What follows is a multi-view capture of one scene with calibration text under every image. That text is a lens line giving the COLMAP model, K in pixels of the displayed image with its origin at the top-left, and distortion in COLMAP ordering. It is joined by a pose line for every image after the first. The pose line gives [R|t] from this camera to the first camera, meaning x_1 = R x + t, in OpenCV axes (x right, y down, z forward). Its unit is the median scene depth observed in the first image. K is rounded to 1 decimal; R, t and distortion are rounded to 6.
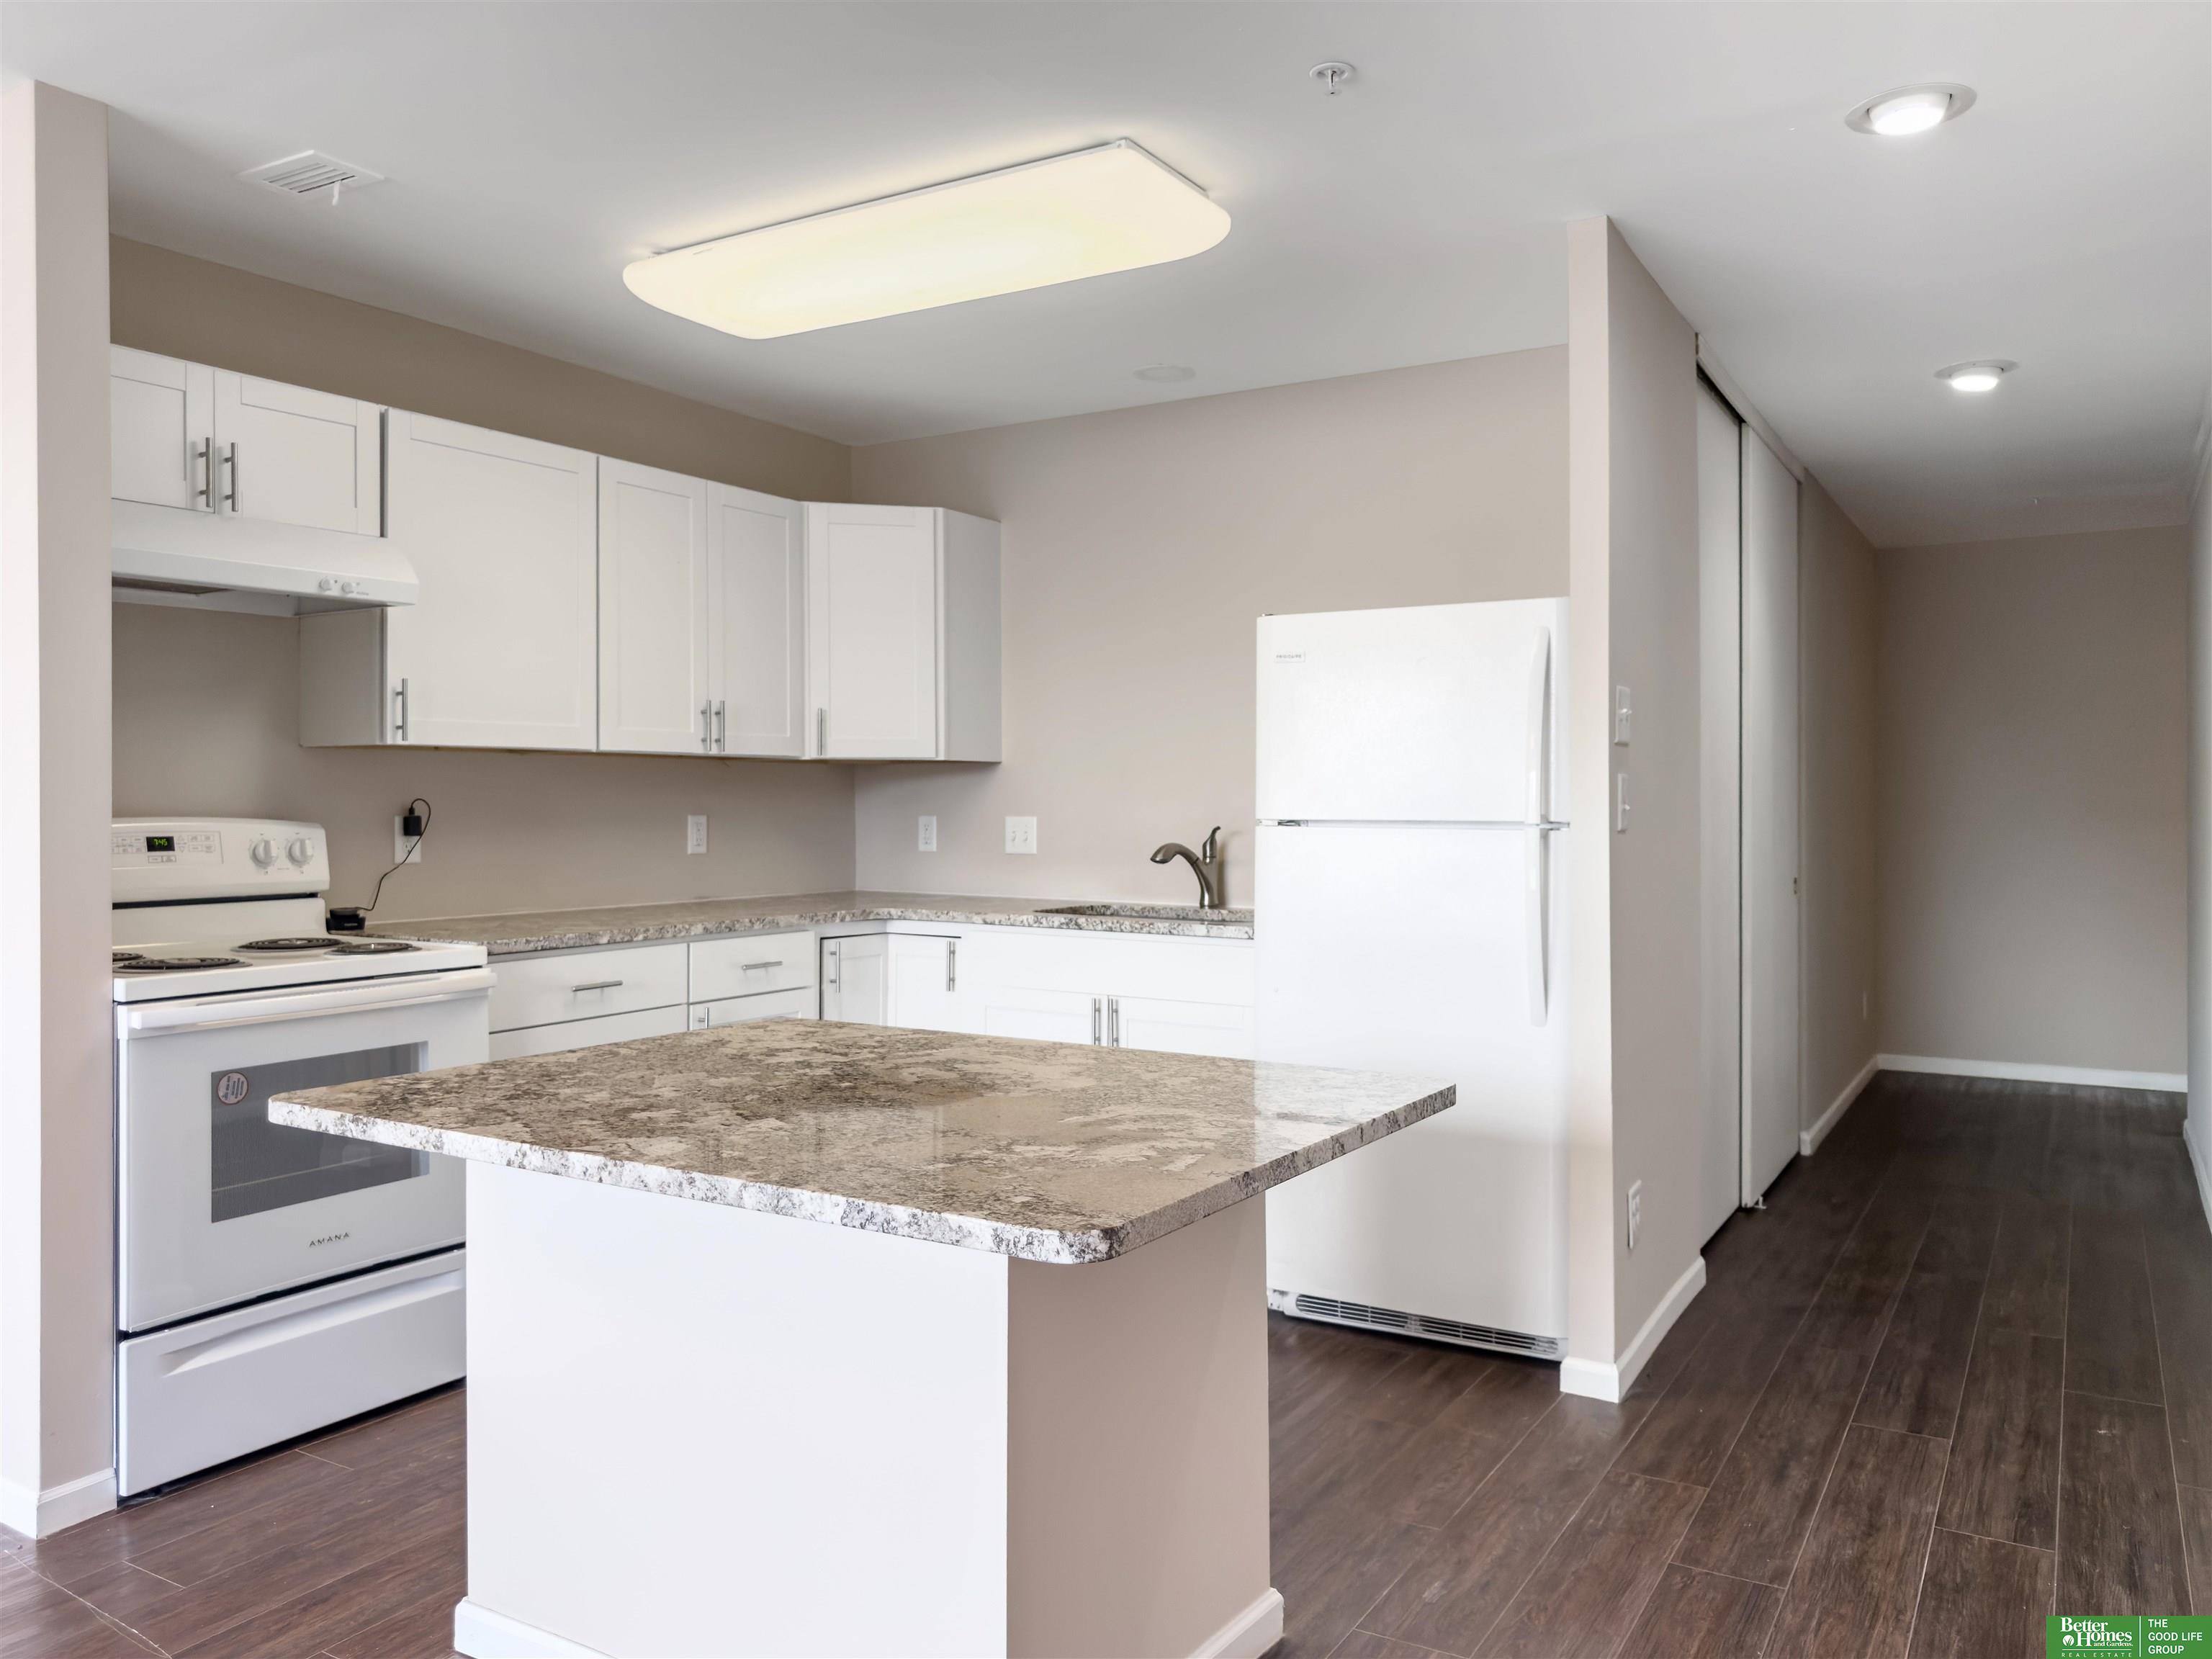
lens RADIAL K [[1640.6, 0, 1104.9], [0, 1640.6, 792.7], [0, 0, 1]] dist [-0.004567, -0.003738]
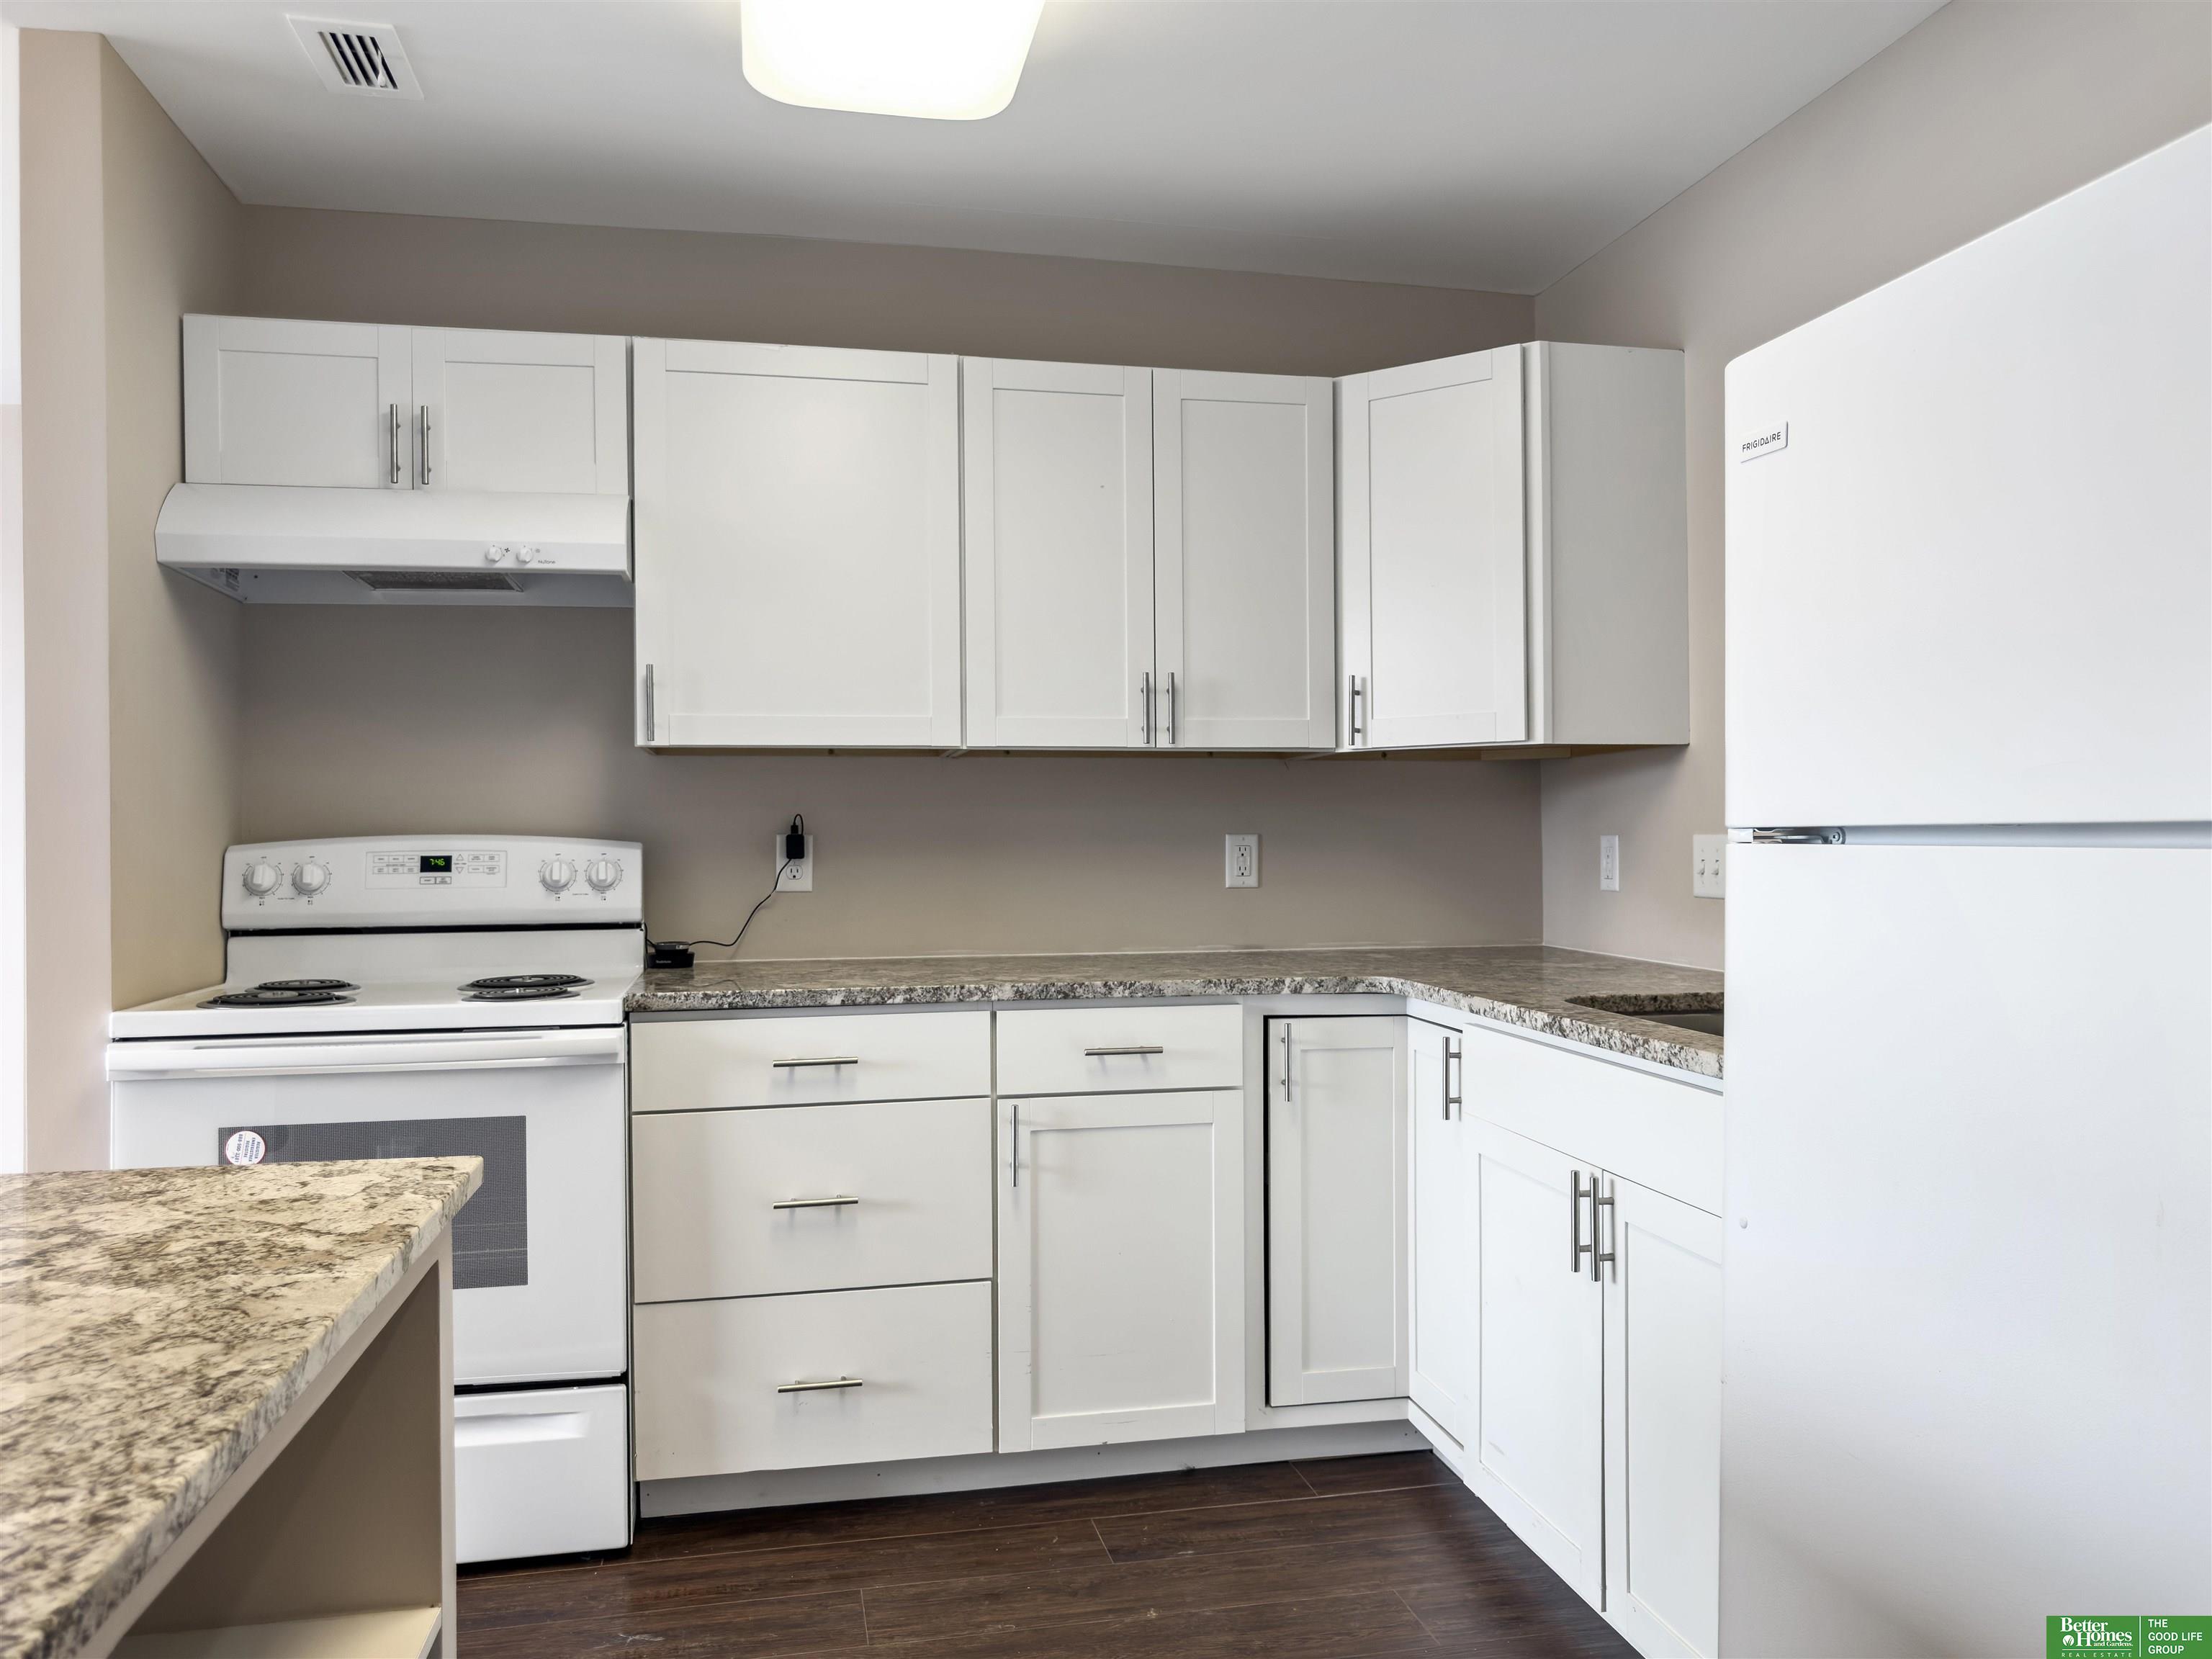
lens RADIAL K [[1576.8, 0, 1106.5], [0, 1576.8, 848.2], [0, 0, 1]] dist [-0.007946, -0.002567]
pose [[0.685664, -0.000935, -0.727917, 0.275158], [0.009894, 0.999919, 0.008036, 0.016300], [0.727851, -0.012712, 0.685618, 0.569445]]
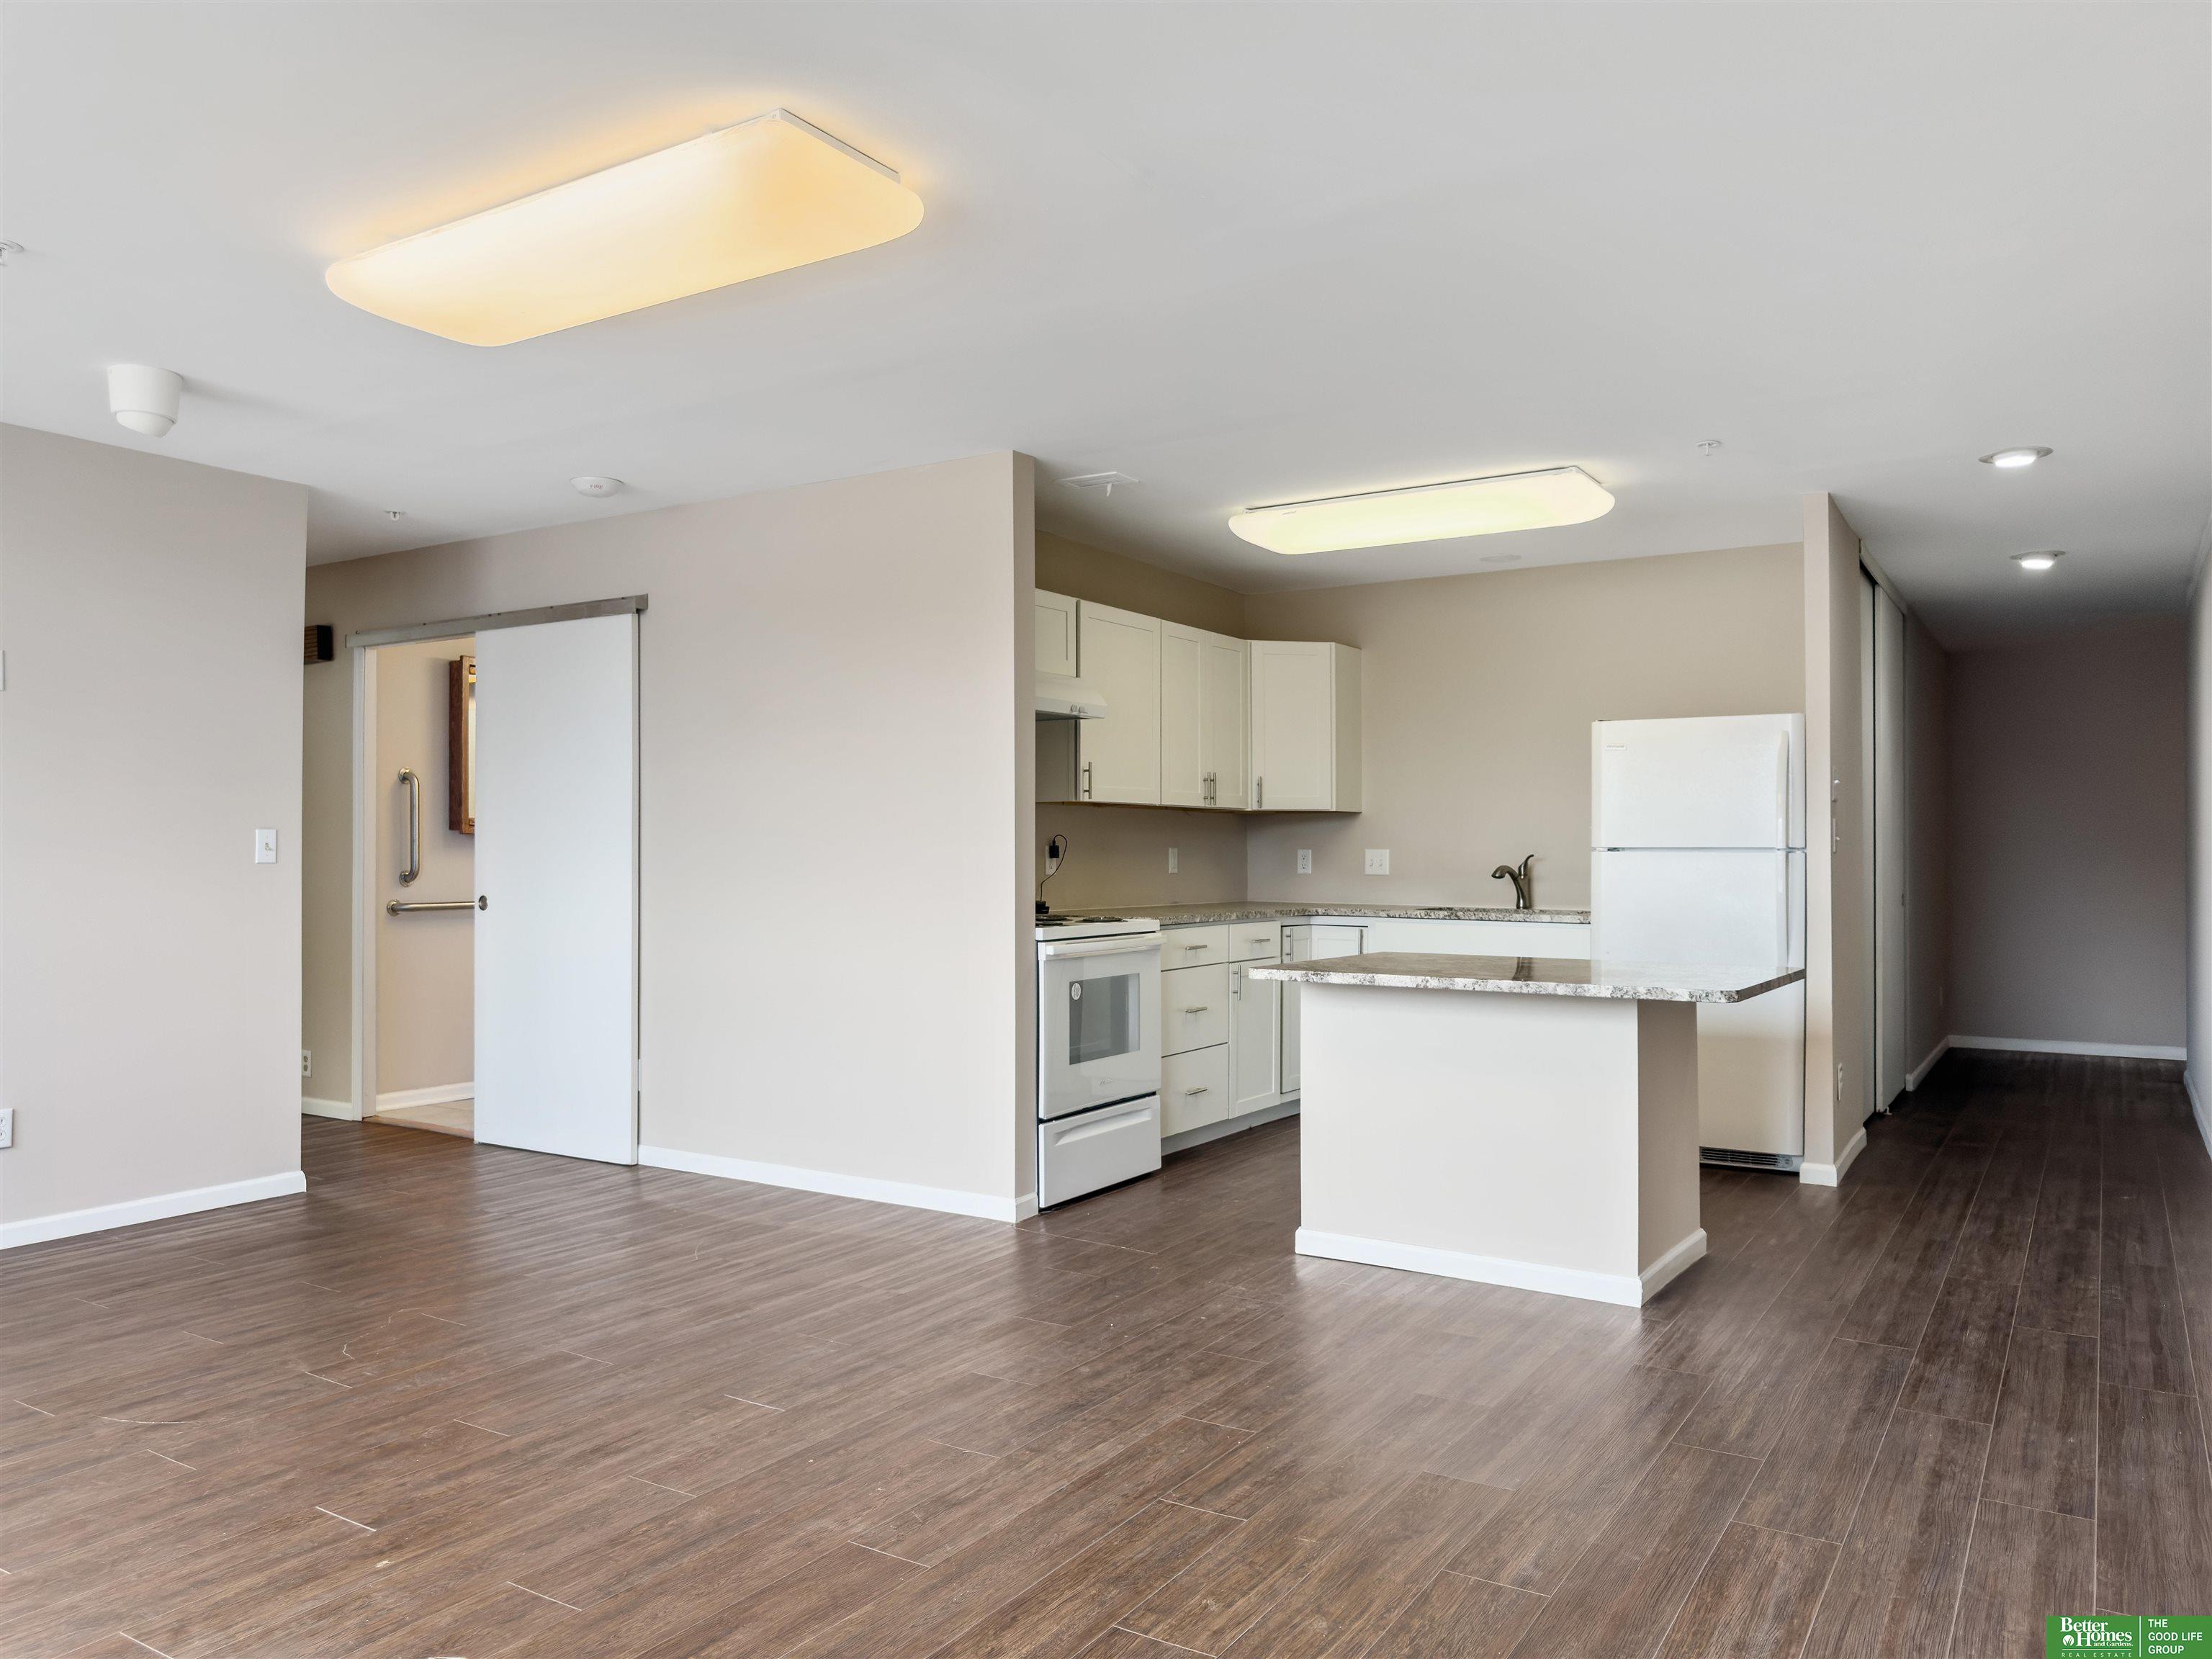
lens RADIAL K [[1615.4, 0, 1085.0], [0, 1615.4, 835.3], [0, 0, 1]] dist [0.001129, 0.002533]
pose [[0.999747, 0.000332, -0.022483, -0.359113], [-0.000461, 0.999984, -0.005724, 0.013209], [0.022481, 0.005733, 0.999731, -0.585450]]
